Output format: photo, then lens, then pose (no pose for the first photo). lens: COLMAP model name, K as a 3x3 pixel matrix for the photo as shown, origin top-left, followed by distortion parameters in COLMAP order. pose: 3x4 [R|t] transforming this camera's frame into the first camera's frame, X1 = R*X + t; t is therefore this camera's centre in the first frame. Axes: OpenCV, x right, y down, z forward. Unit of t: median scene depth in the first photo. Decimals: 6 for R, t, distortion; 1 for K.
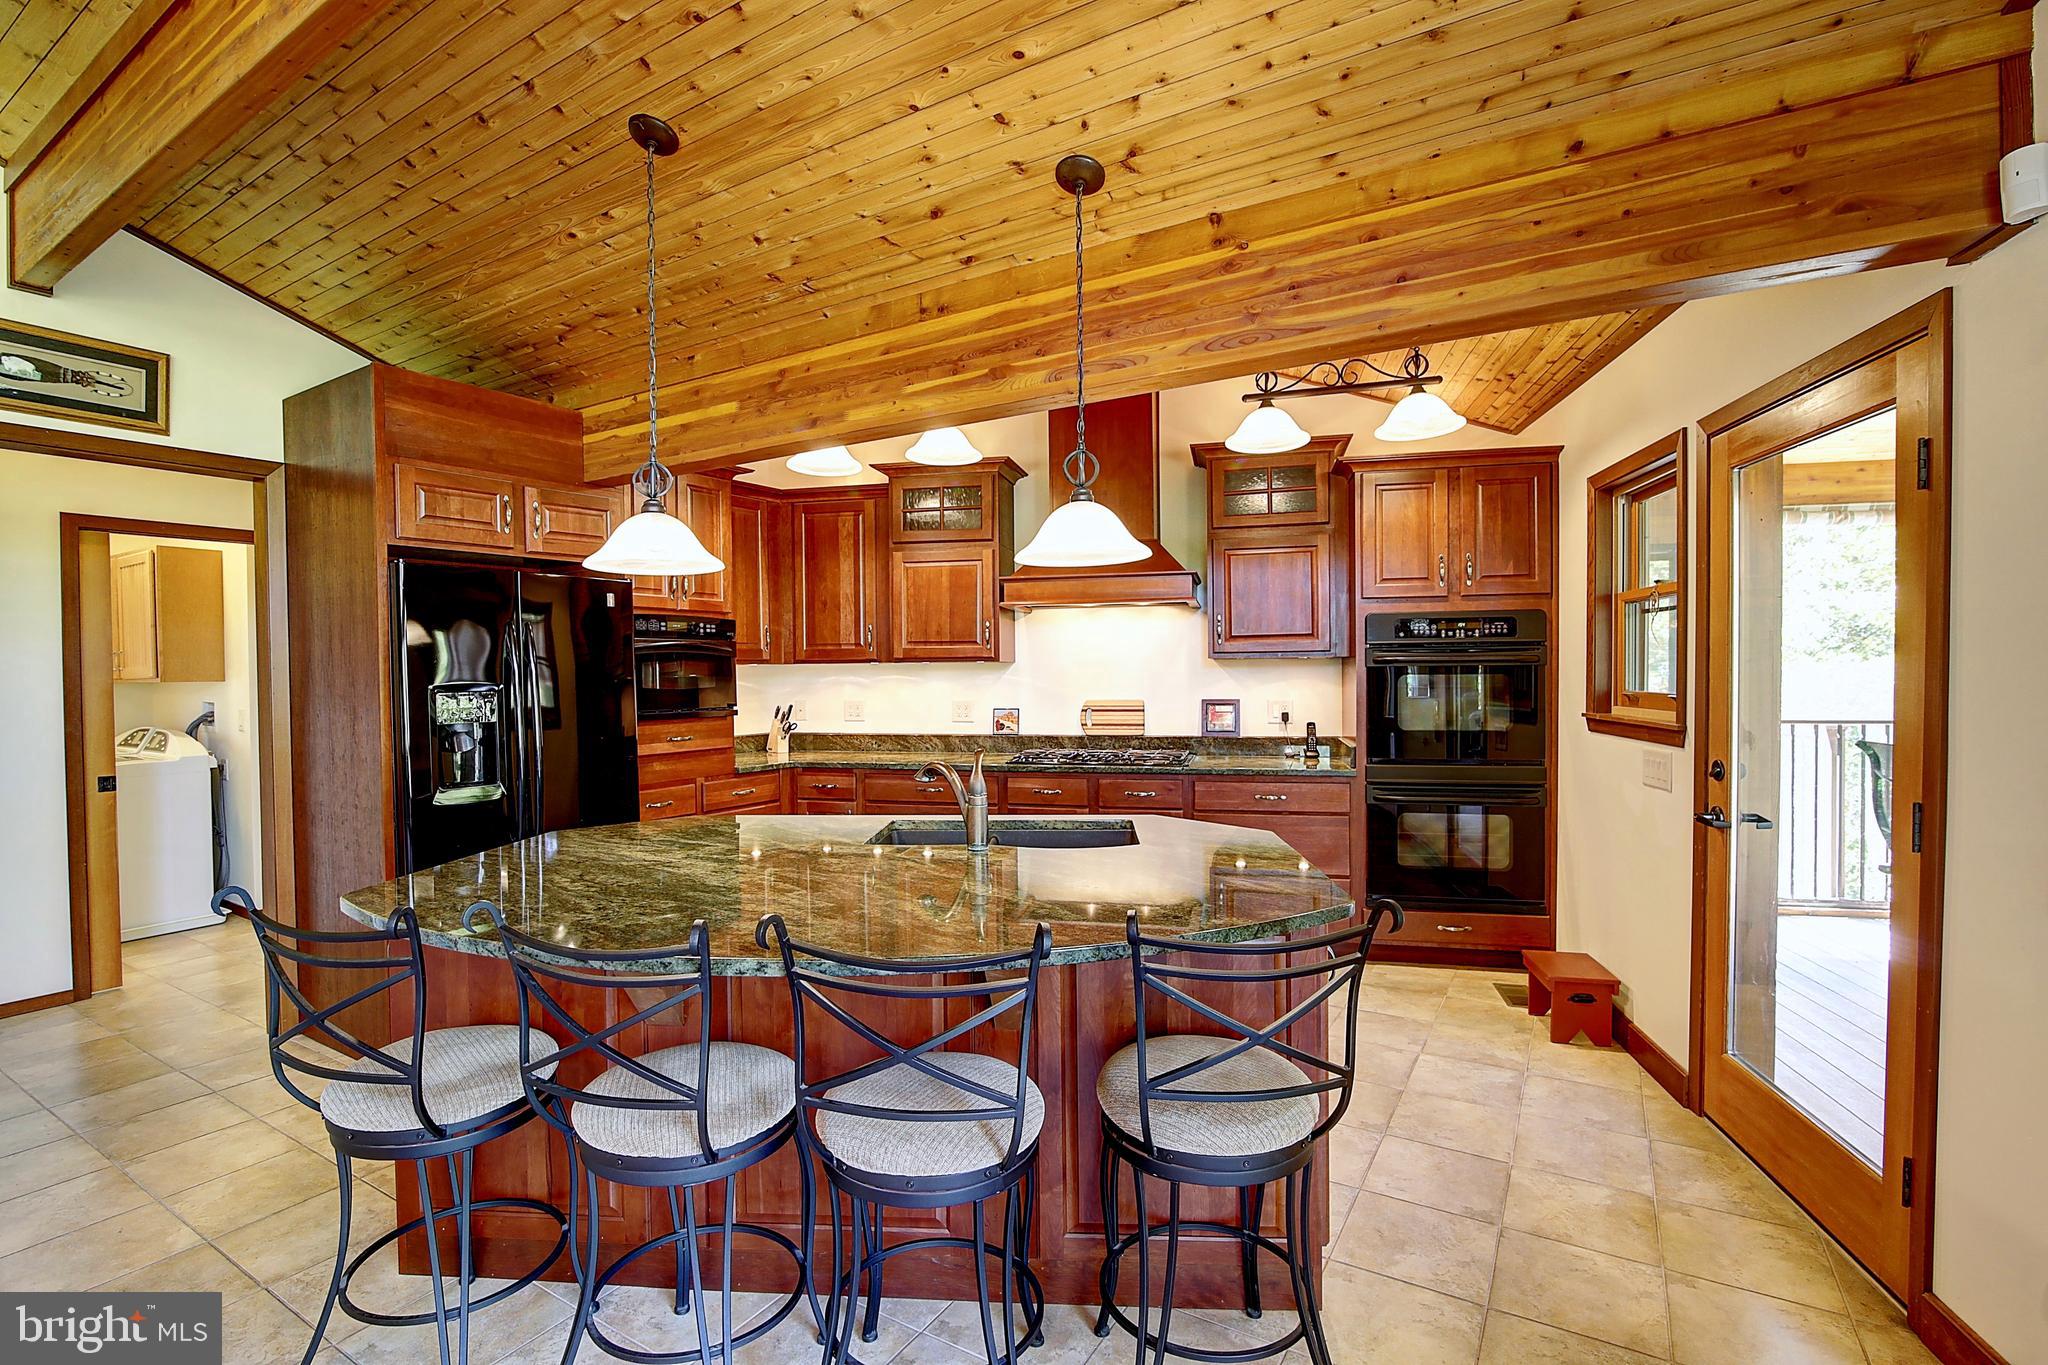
lens RADIAL K [[938.7, 0, 1025.7], [0, 938.7, 689.3], [0, 0, 1]] dist [-0.021640, 0.002401]
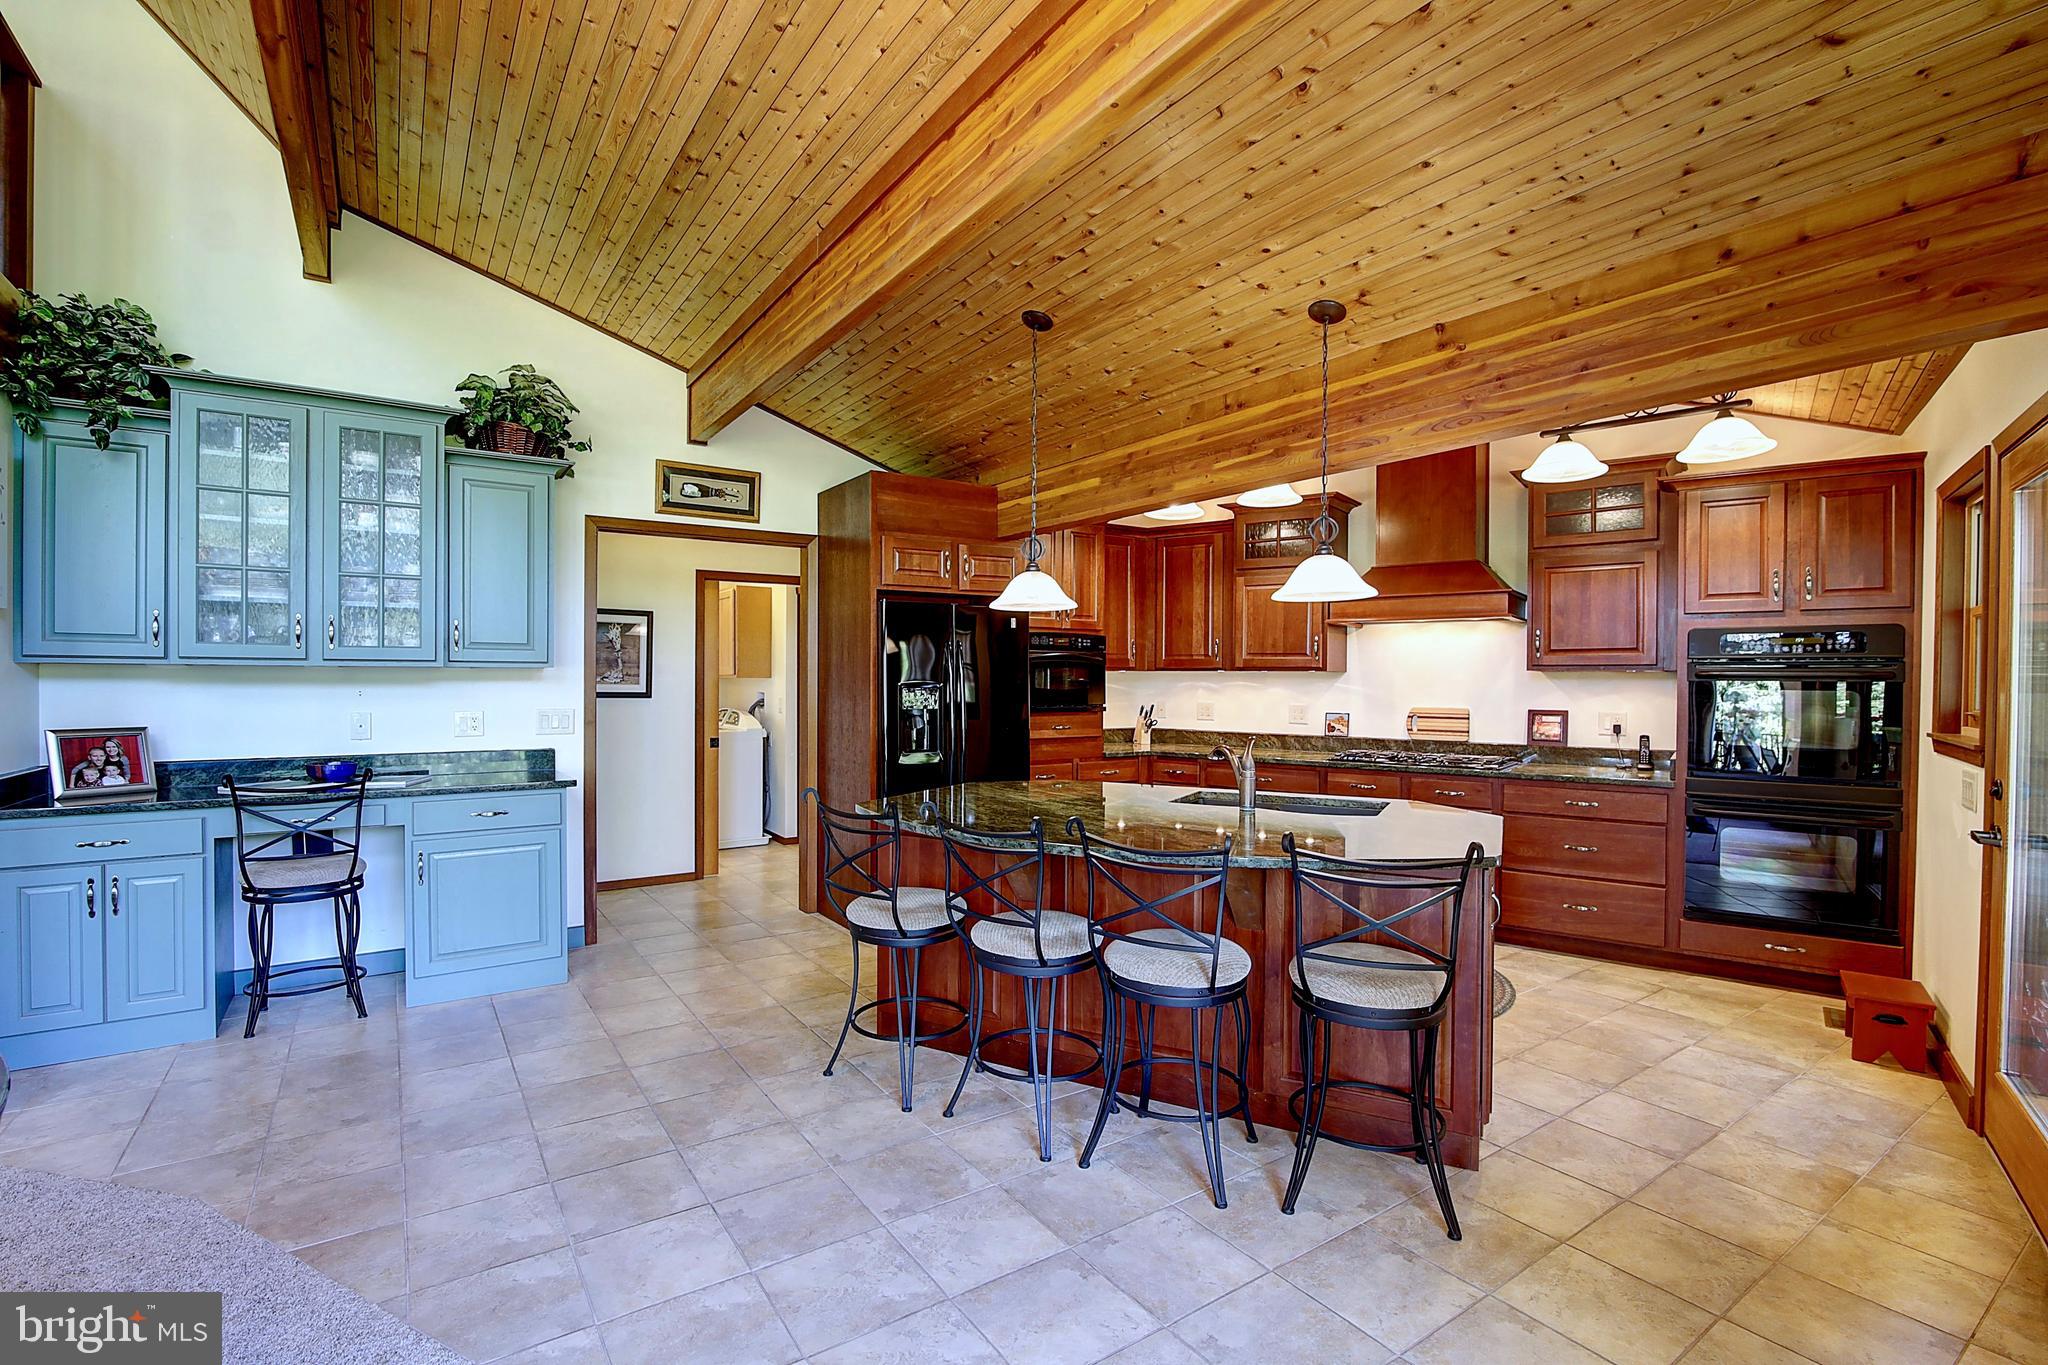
lens RADIAL K [[938.7, 0, 1025.7], [0, 938.7, 689.3], [0, 0, 1]] dist [-0.021640, 0.002401]
pose [[0.911794, 0.020066, -0.410158, 0.174768], [-0.022641, 0.999743, -0.001422, 0.003810], [0.410024, 0.010583, 0.912014, -0.310698]]
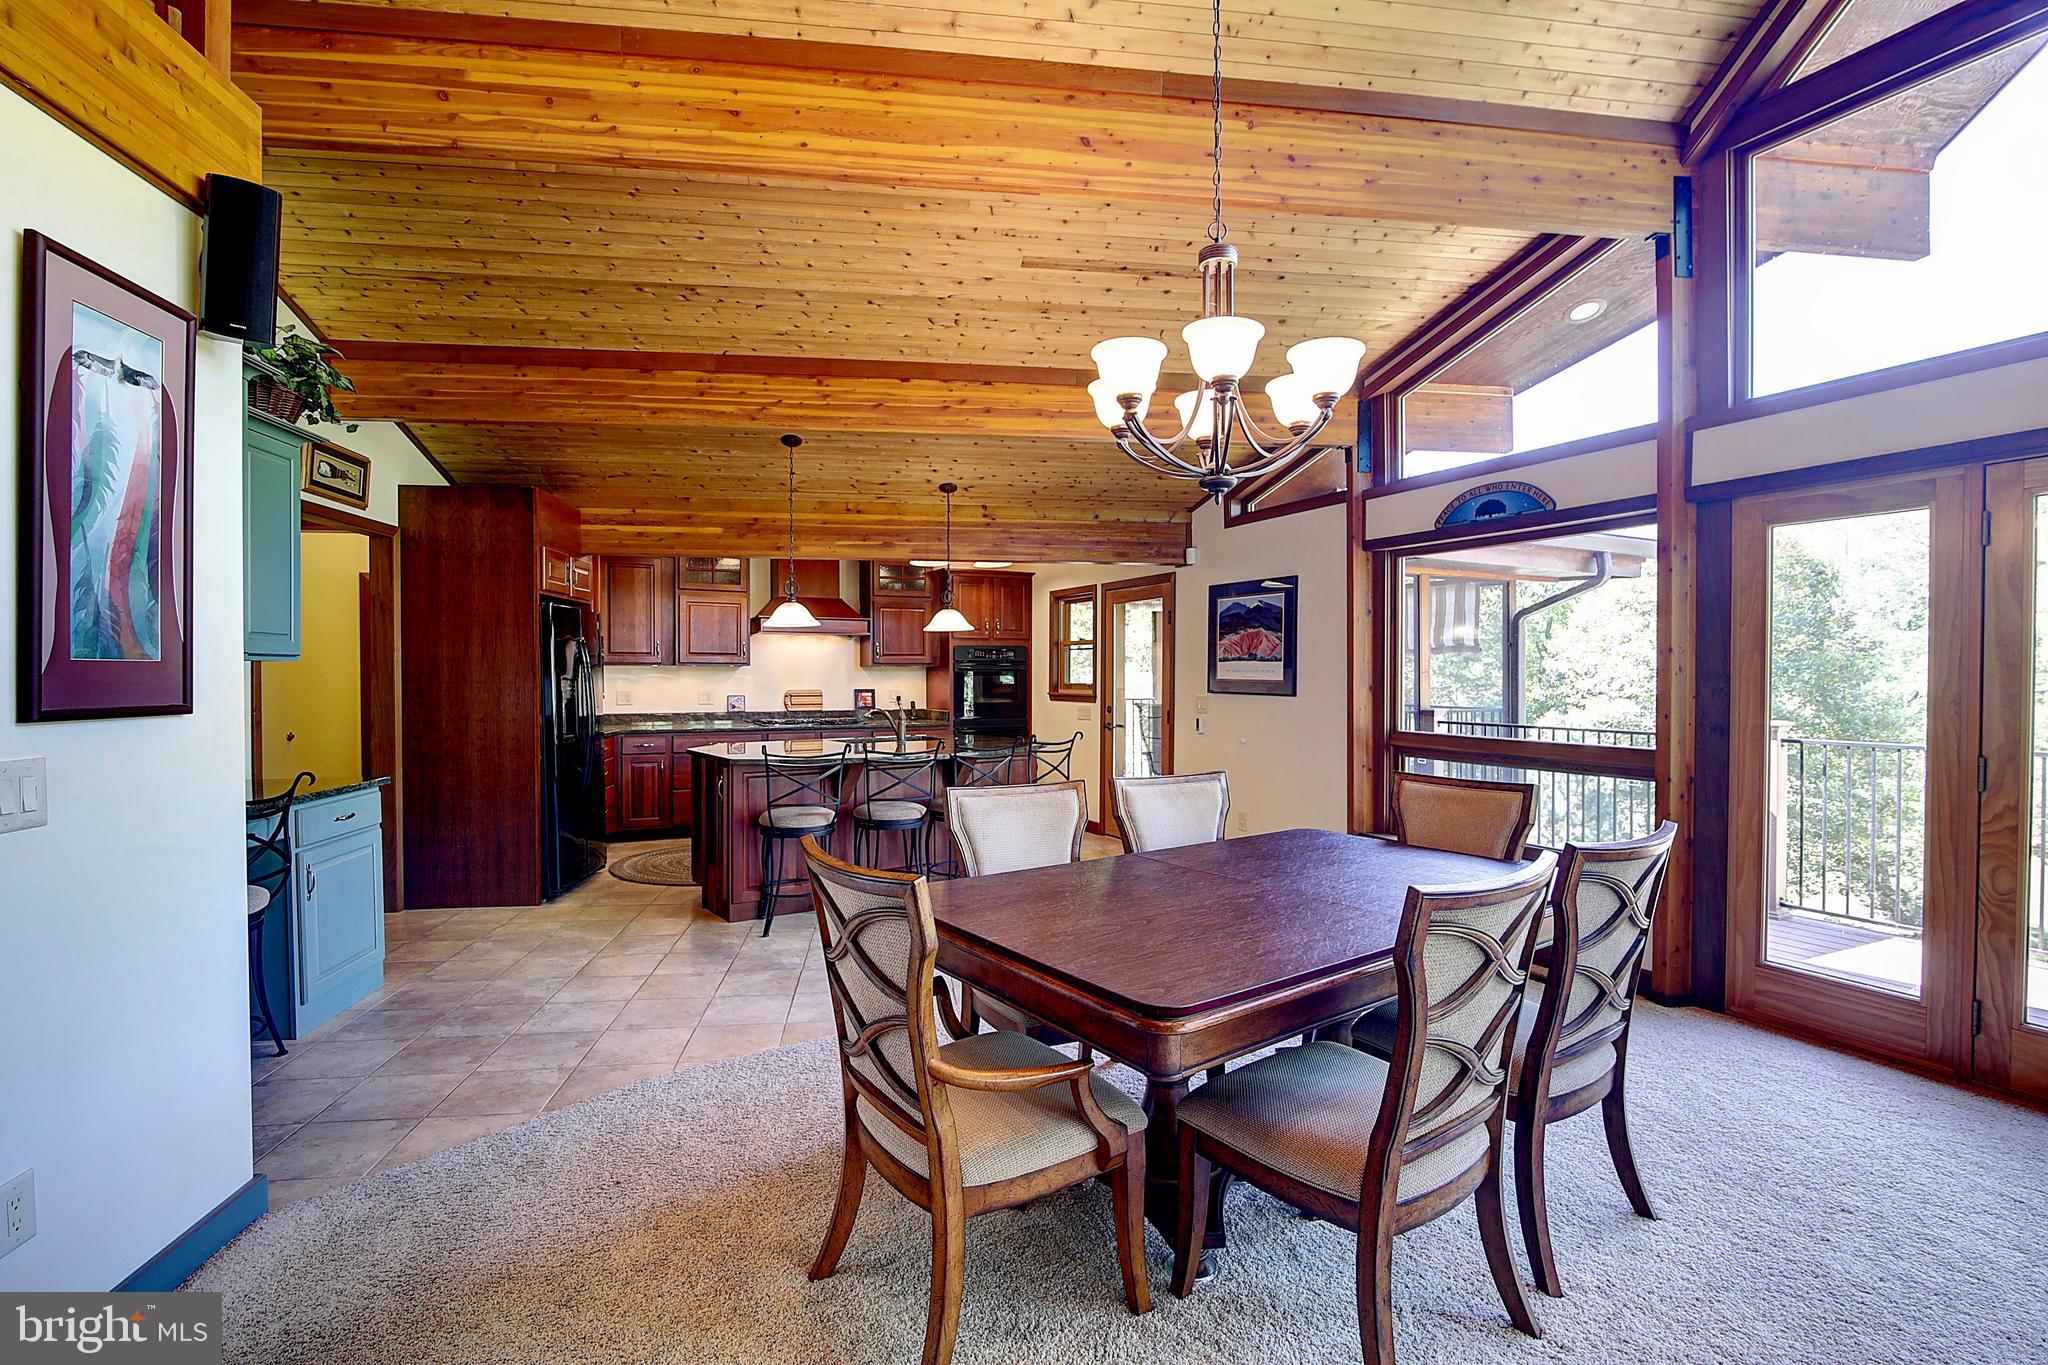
lens RADIAL K [[938.7, 0, 1025.7], [0, 938.7, 689.3], [0, 0, 1]] dist [-0.021640, 0.002401]
pose [[0.771639, -0.000407, 0.636060, -1.159621], [0.004246, 0.999981, -0.004511, 0.034769], [-0.636046, 0.006182, 0.771626, -0.955804]]
